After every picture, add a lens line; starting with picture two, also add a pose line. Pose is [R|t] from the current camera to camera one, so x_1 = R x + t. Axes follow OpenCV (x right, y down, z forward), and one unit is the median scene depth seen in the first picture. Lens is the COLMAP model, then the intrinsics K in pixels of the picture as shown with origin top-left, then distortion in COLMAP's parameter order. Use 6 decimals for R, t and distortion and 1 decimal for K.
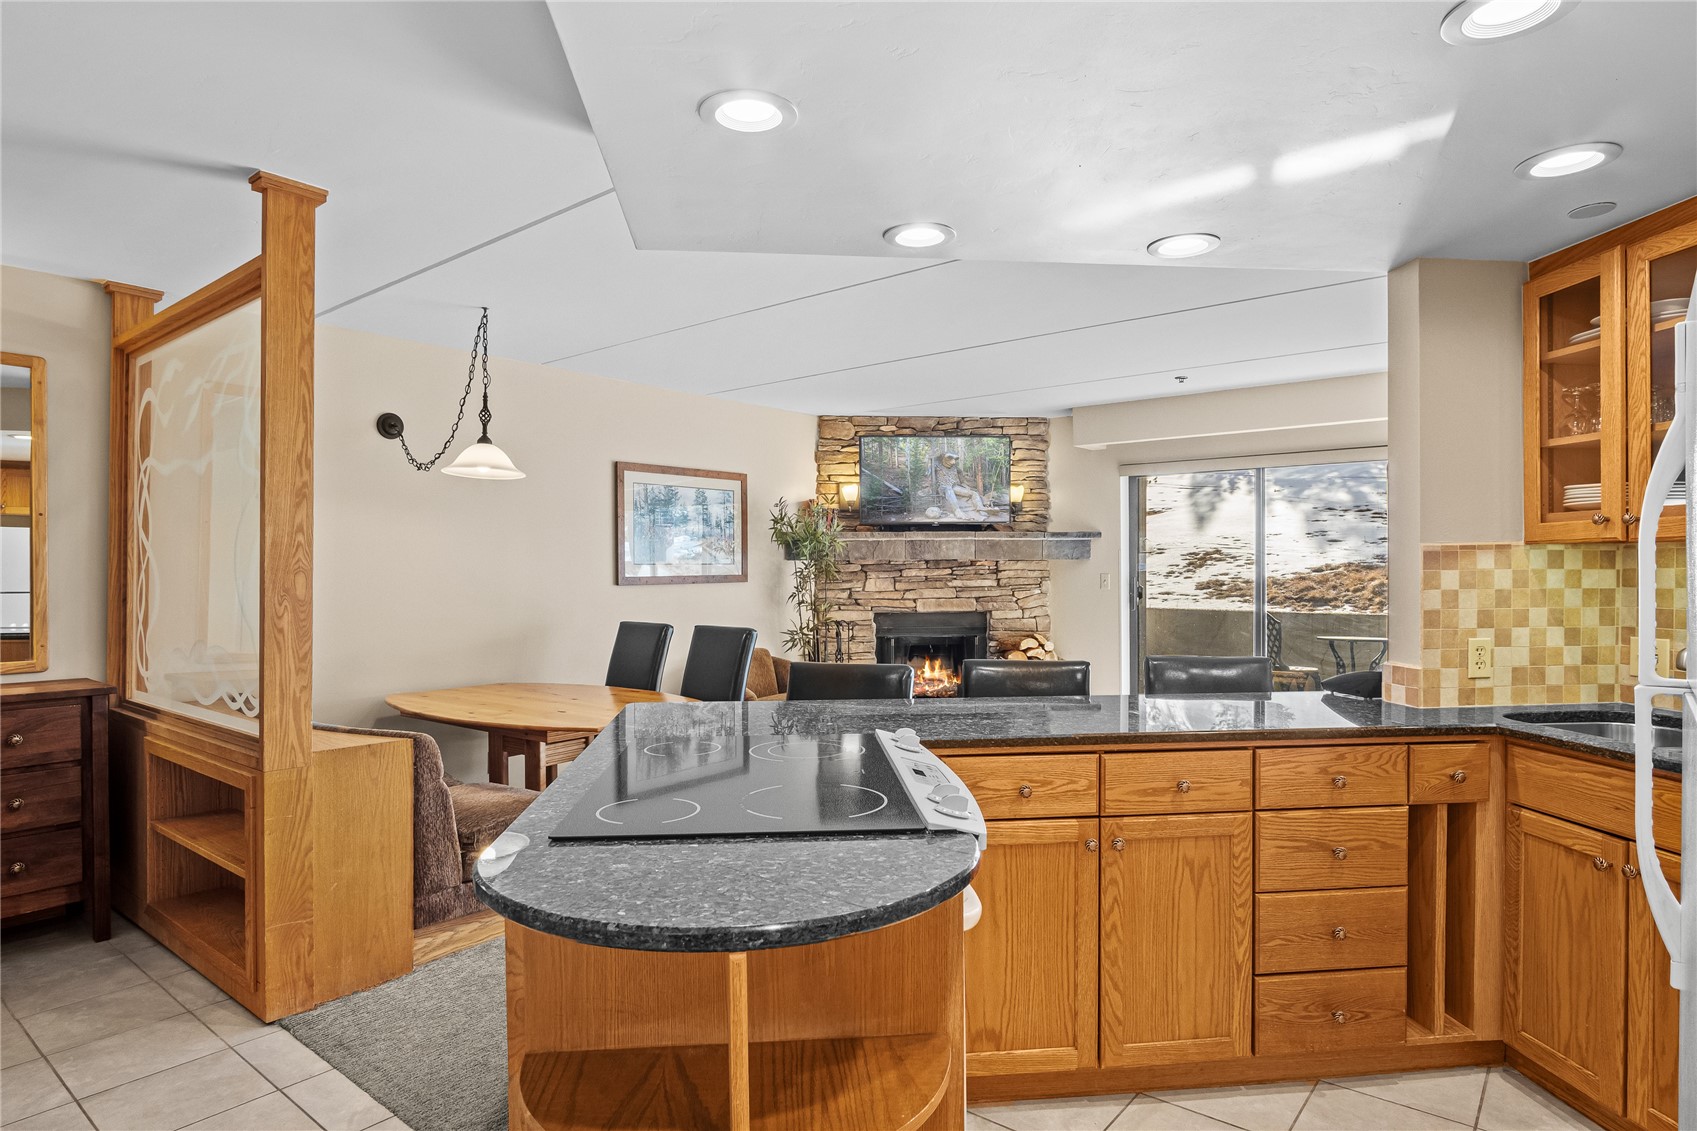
lens RADIAL K [[943.8, 0, 851.8], [0, 943.8, 583.2], [0, 0, 1]] dist [-0.023292, 0.006312]
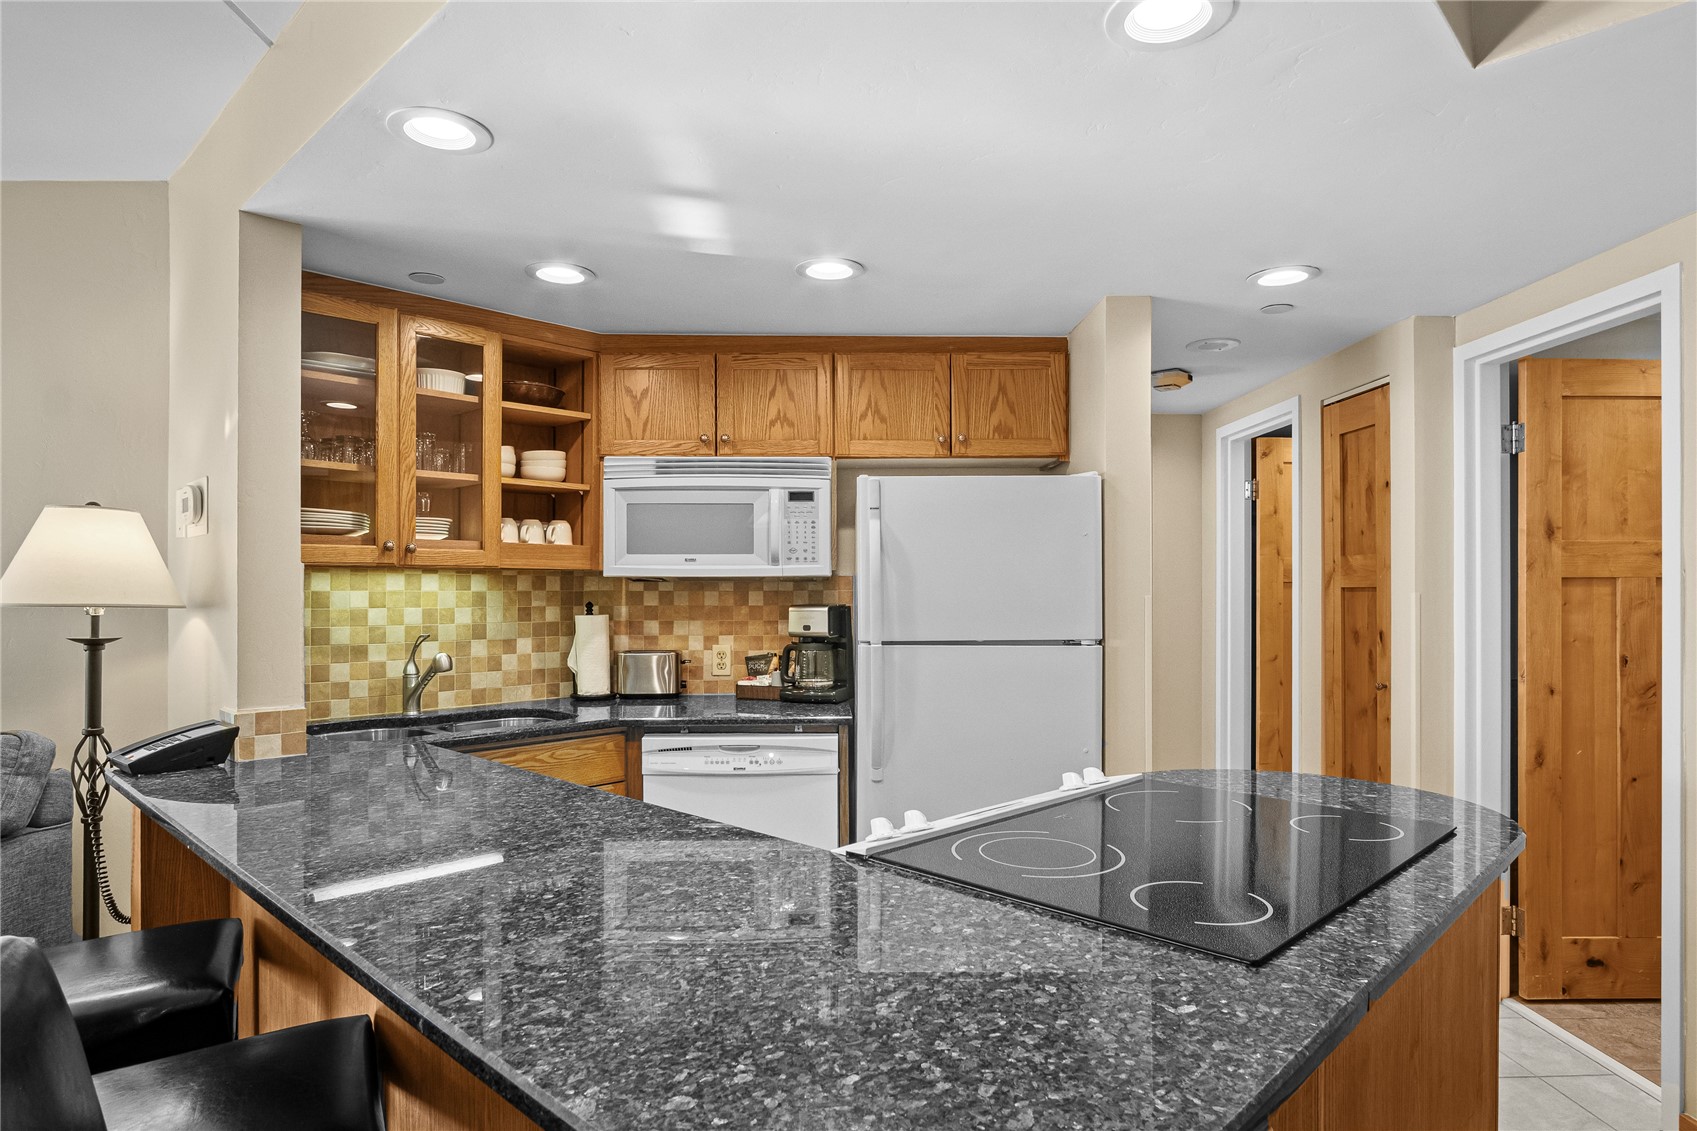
lens RADIAL K [[943.8, 0, 847.3], [0, 943.8, 587.8], [0, 0, 1]] dist [-0.023292, 0.006312]
pose [[-0.643187, 0.006516, 0.765682, -0.147629], [0.014284, 0.999892, 0.003489, -0.005497], [-0.765576, 0.013181, -0.643210, 0.474431]]
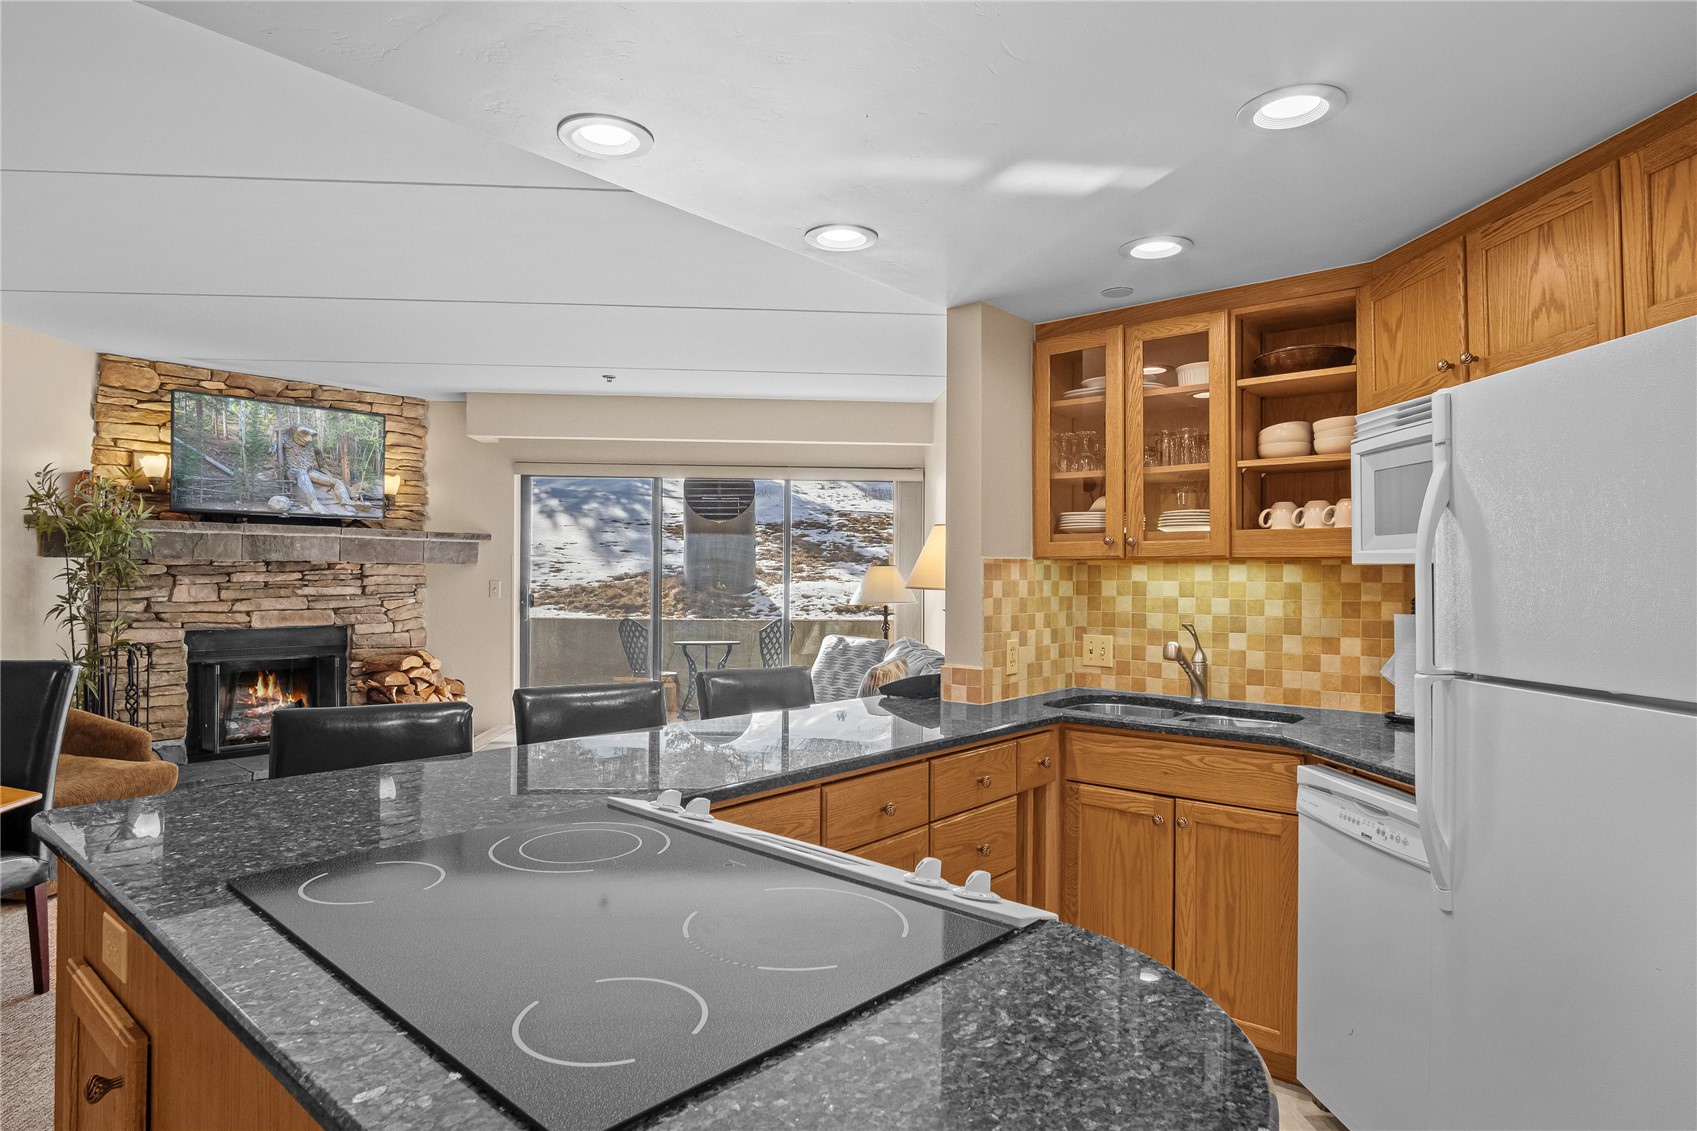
lens RADIAL K [[943.8, 0, 847.6], [0, 943.8, 569.9], [0, 0, 1]] dist [-0.023292, 0.006312]
pose [[0.724086, 0.015643, 0.689533, -0.114689], [-0.000731, 0.999760, -0.021914, -0.000714], [-0.689710, 0.015364, 0.723923, 0.120867]]
